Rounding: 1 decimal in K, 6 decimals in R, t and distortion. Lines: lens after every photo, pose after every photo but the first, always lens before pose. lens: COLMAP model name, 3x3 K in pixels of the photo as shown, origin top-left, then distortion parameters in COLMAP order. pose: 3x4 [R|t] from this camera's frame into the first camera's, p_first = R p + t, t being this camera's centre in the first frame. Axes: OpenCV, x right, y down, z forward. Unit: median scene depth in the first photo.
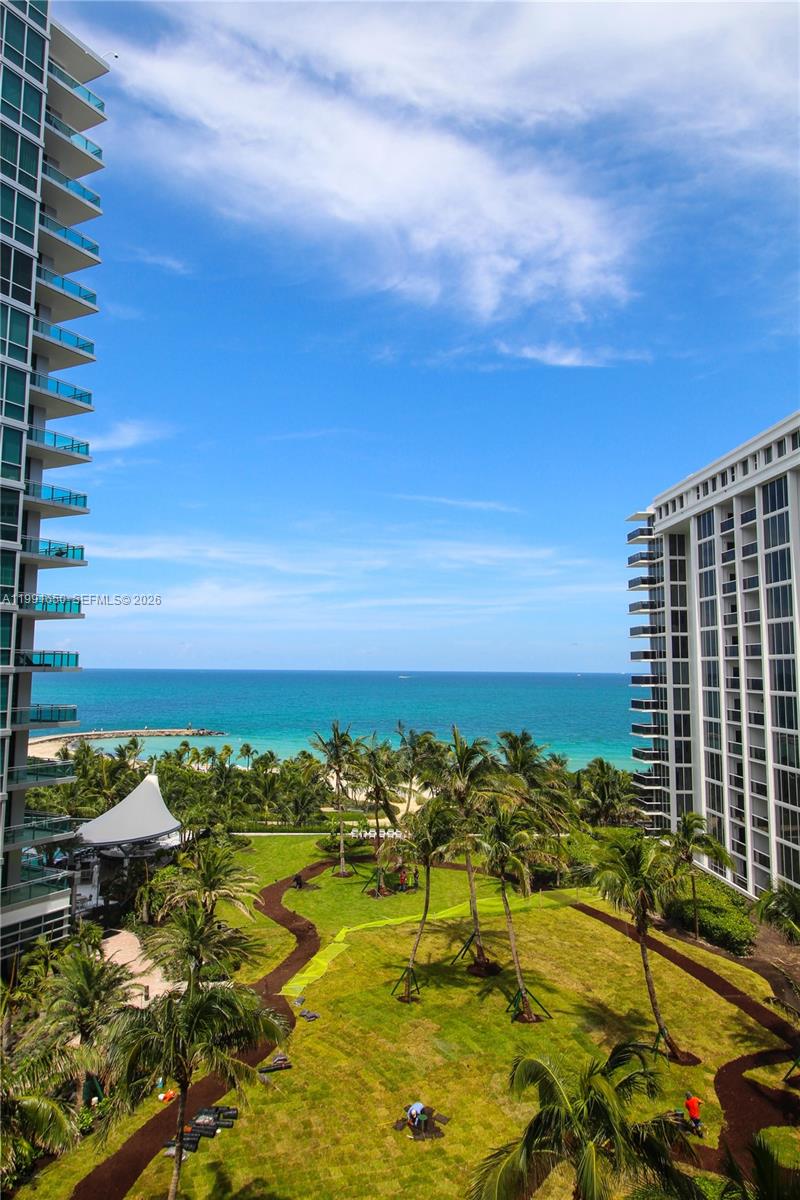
lens RADIAL K [[776.1, 0, 400.0], [0, 776.1, 600.0], [0, 0, 1]] dist [0.006307, -0.006041]
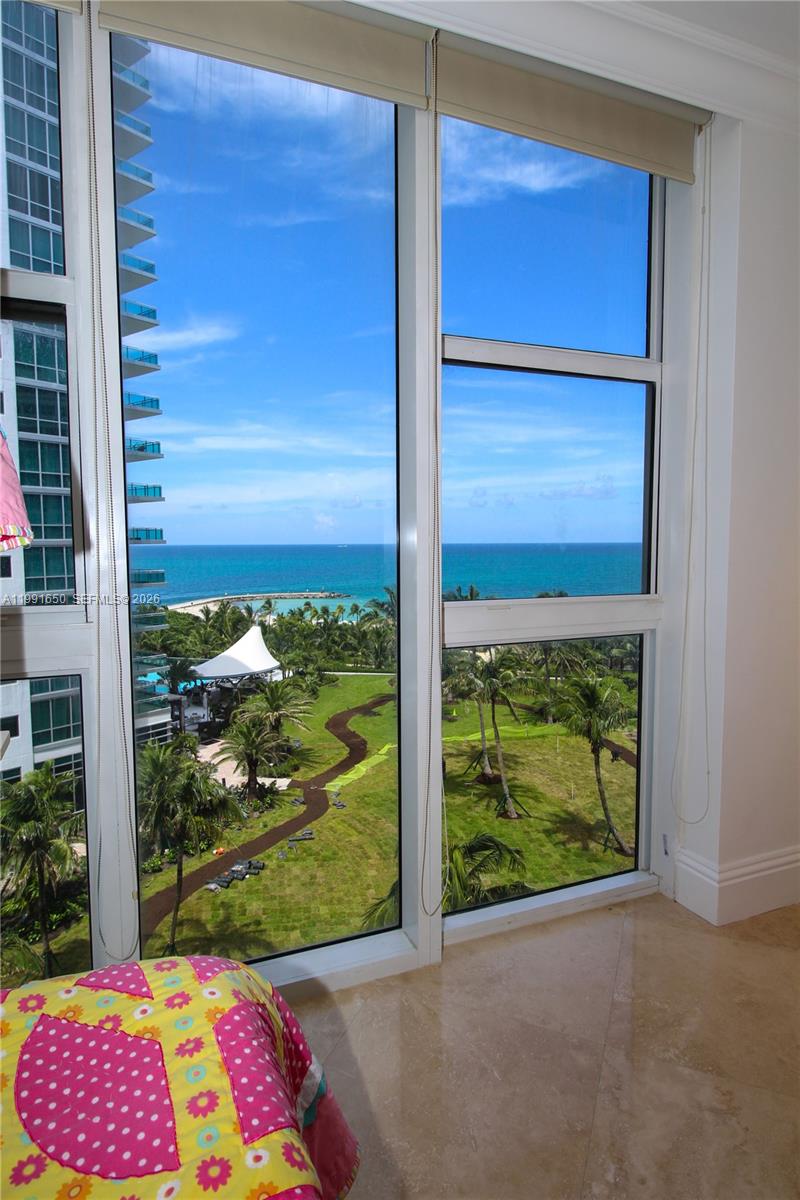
lens RADIAL K [[664.1, 0, 391.6], [0, 664.1, 596.3], [0, 0, 1]] dist [0.001536, -0.000124]
pose [[0.986162, -0.001042, -0.165779, 0.131958], [0.029049, 0.985595, 0.166607, 0.007645], [0.163218, -0.169117, 0.971987, -0.005174]]
